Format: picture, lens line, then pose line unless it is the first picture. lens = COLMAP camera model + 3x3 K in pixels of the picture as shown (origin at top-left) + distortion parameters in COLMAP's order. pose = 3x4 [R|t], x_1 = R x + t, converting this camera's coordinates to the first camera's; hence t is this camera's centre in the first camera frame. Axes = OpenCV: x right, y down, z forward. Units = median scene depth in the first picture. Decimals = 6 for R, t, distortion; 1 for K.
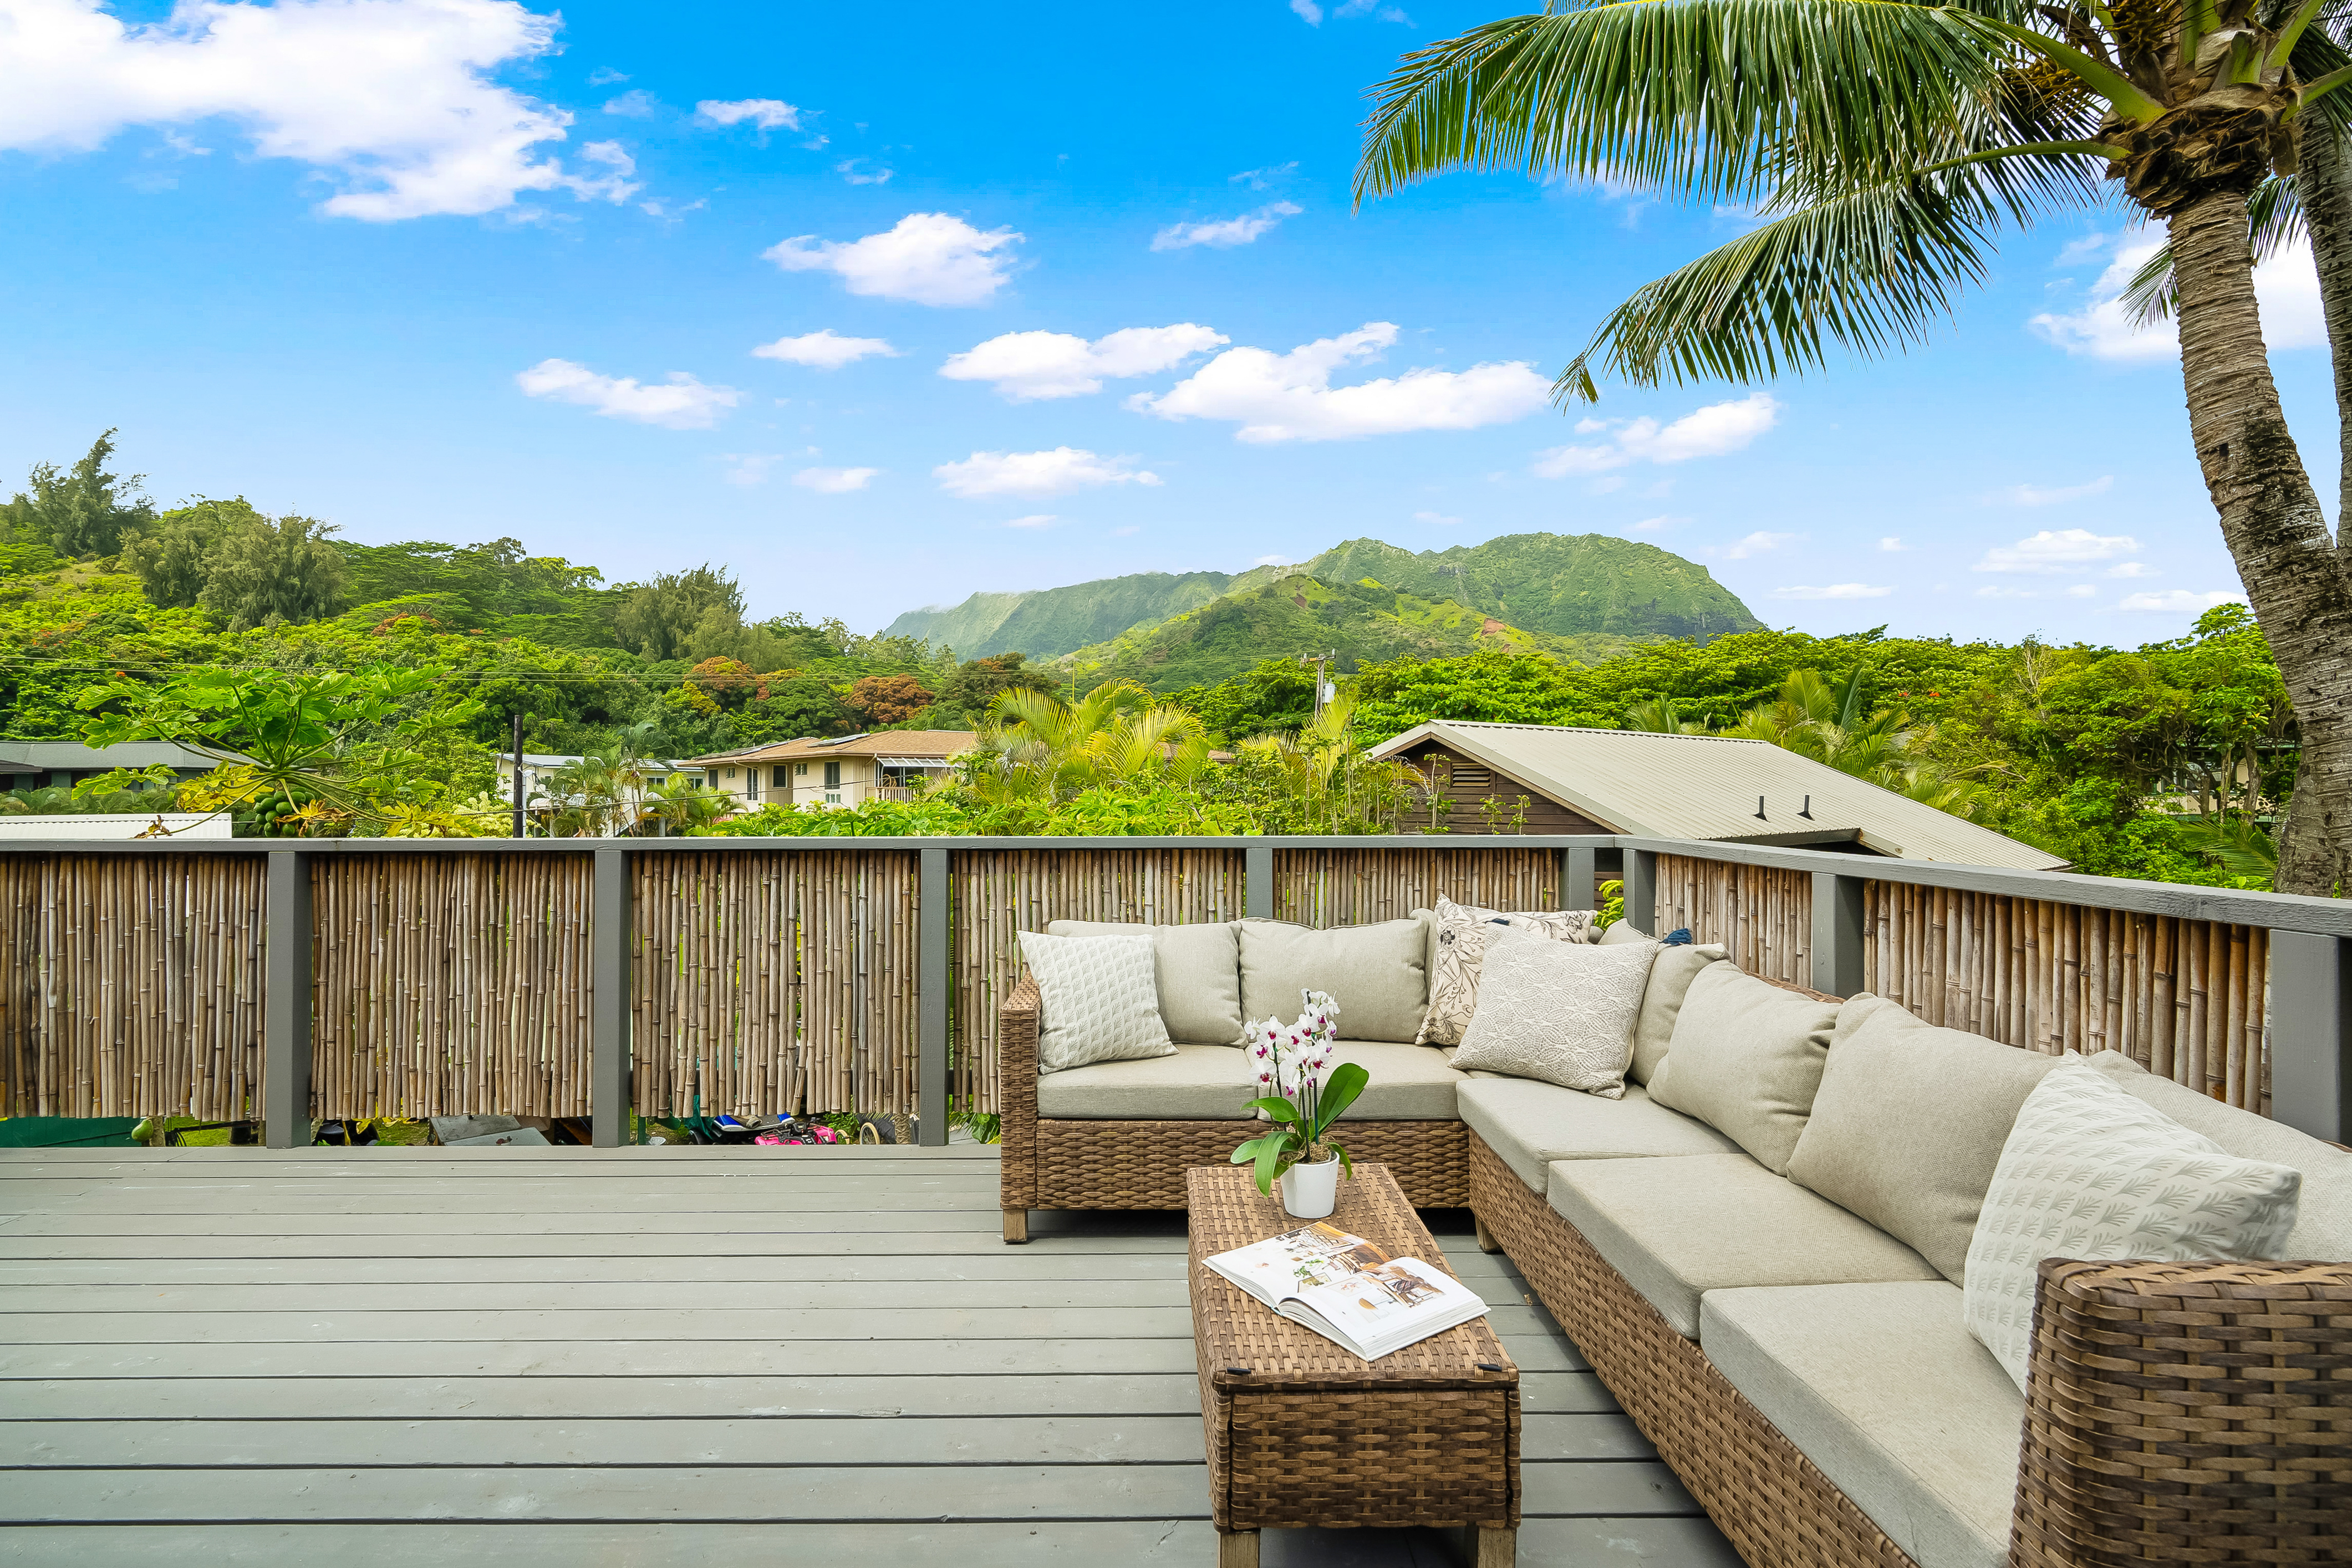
lens RADIAL K [[1062.7, 0, 1166.8], [0, 1062.7, 757.1], [0, 0, 1]] dist [0.000881, 0.000745]
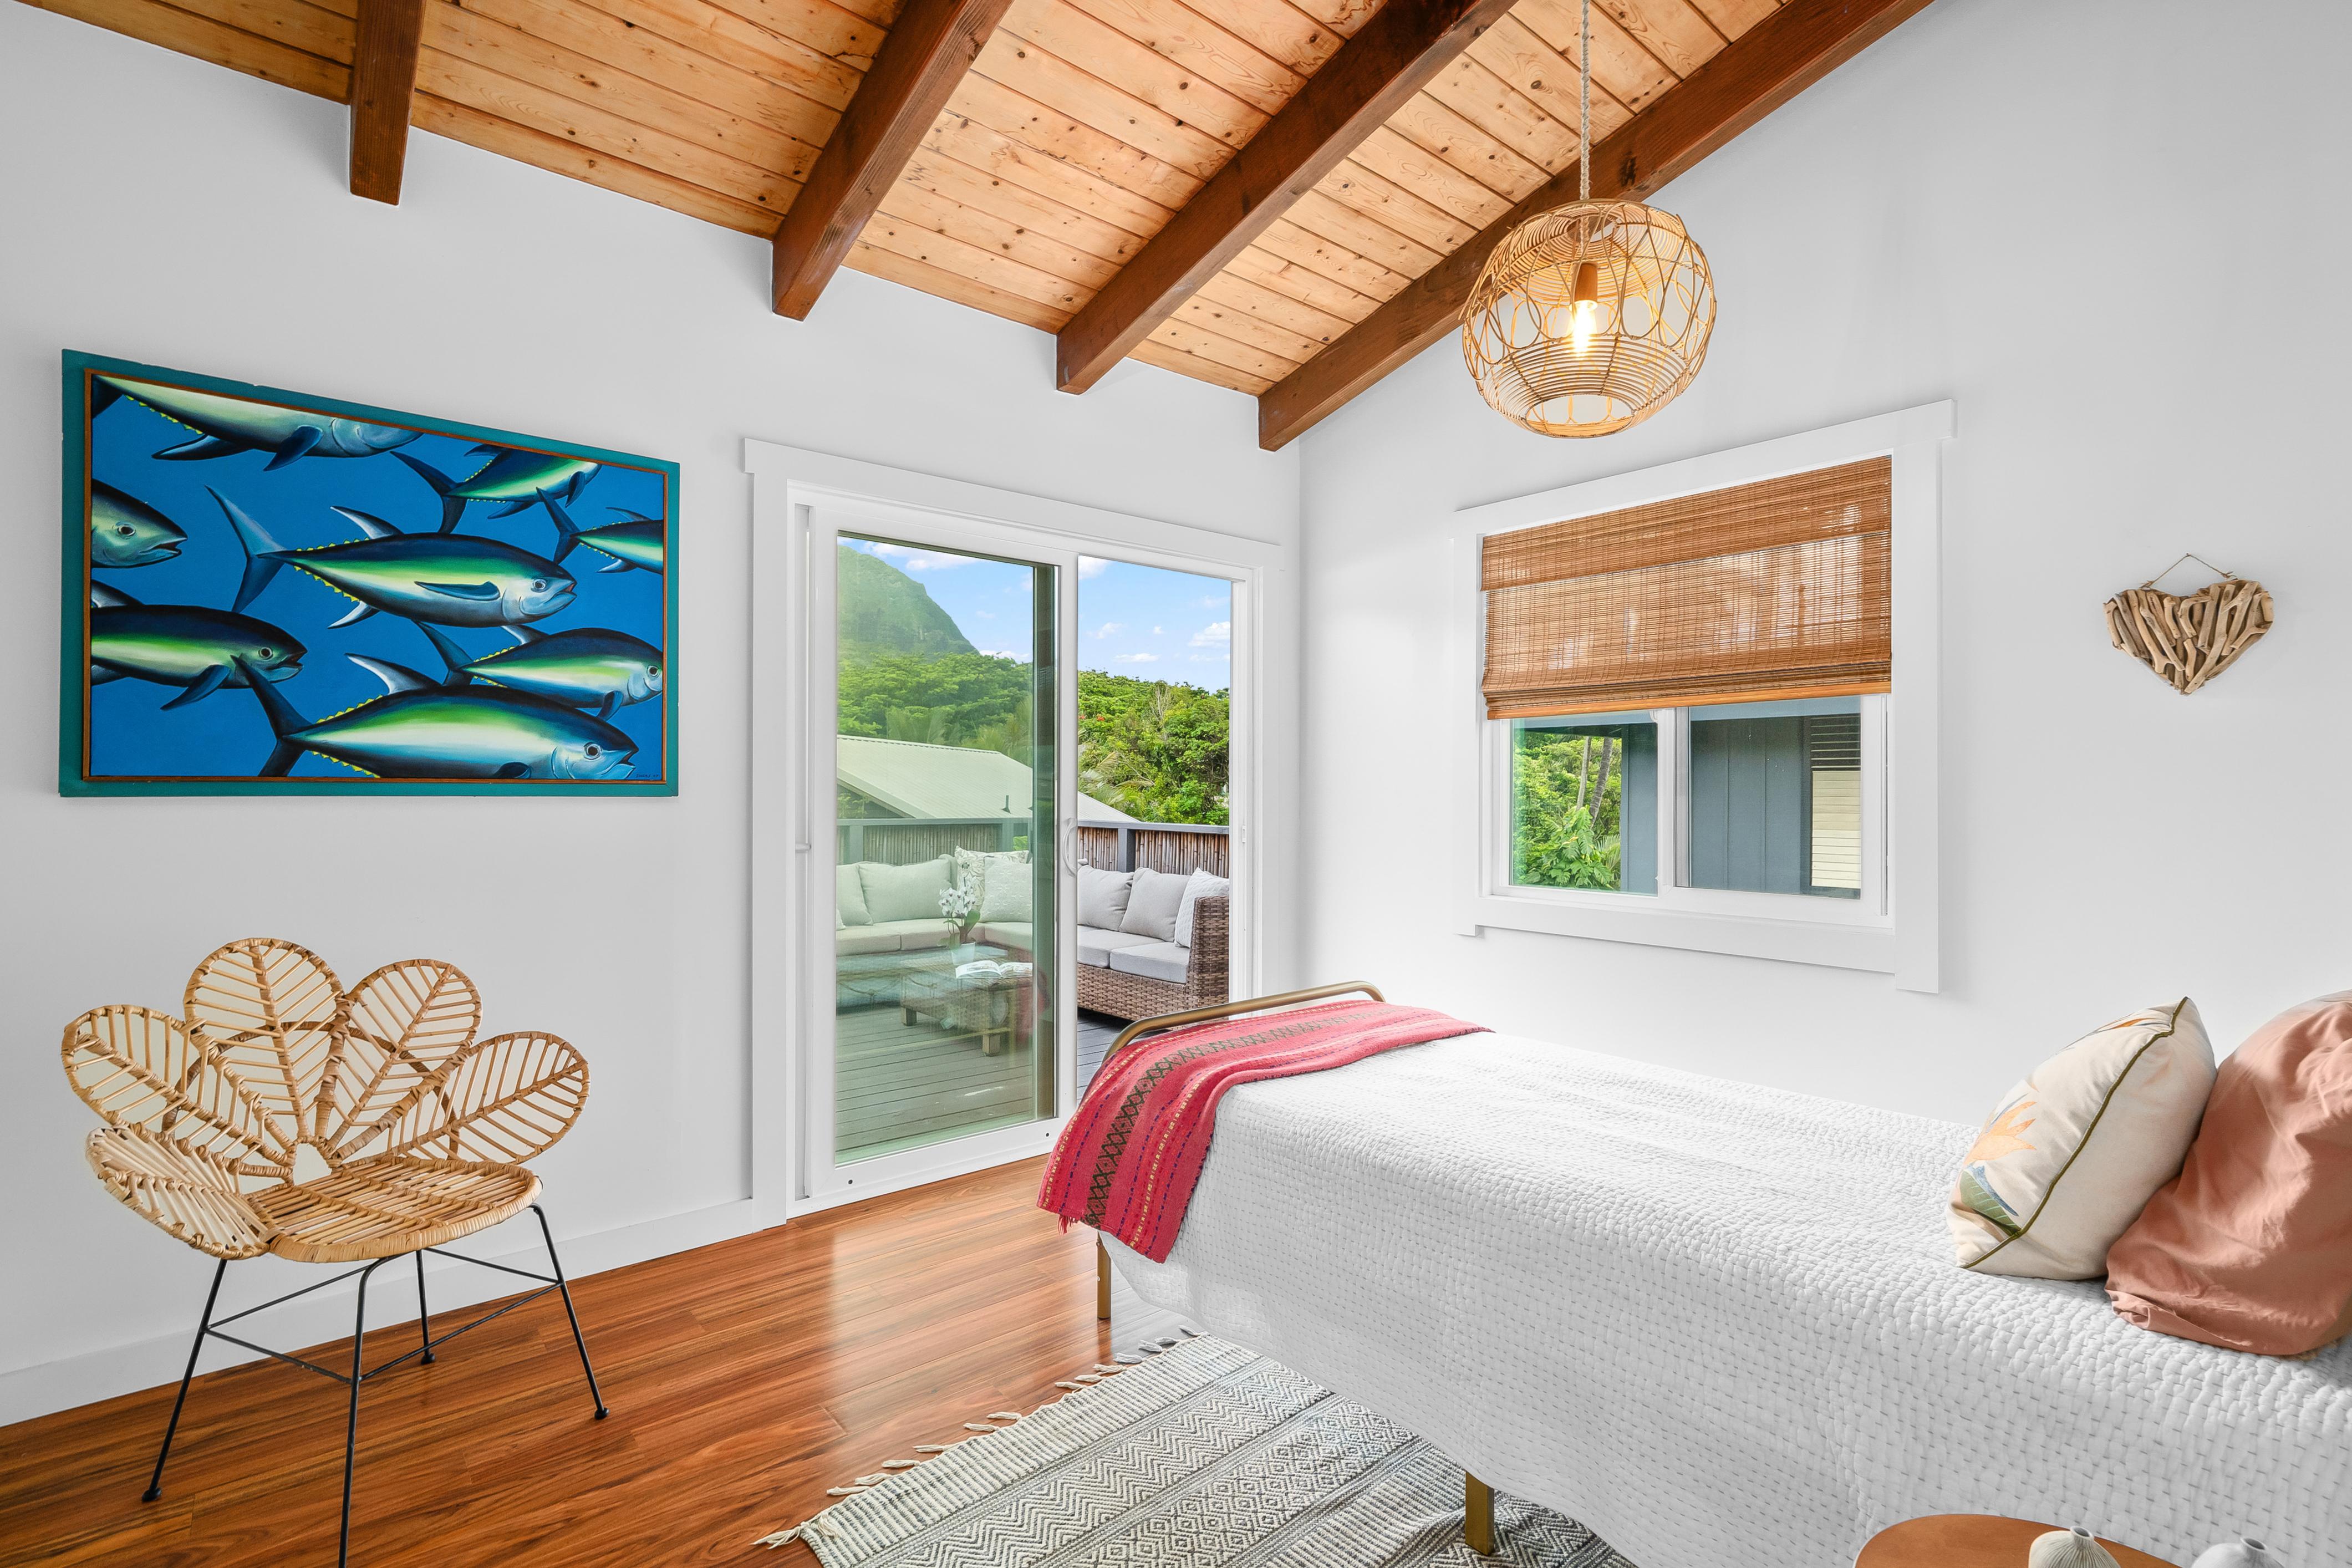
lens RADIAL K [[1119.9, 0, 1176.0], [0, 1119.9, 784.0], [0, 0, 1]] dist [-0.001218, -0.000083]
pose [[0.761516, 0.007528, 0.648103, -0.129261], [-0.025773, 0.999493, 0.018673, -0.006425], [-0.647634, -0.030923, 0.761324, -0.142476]]
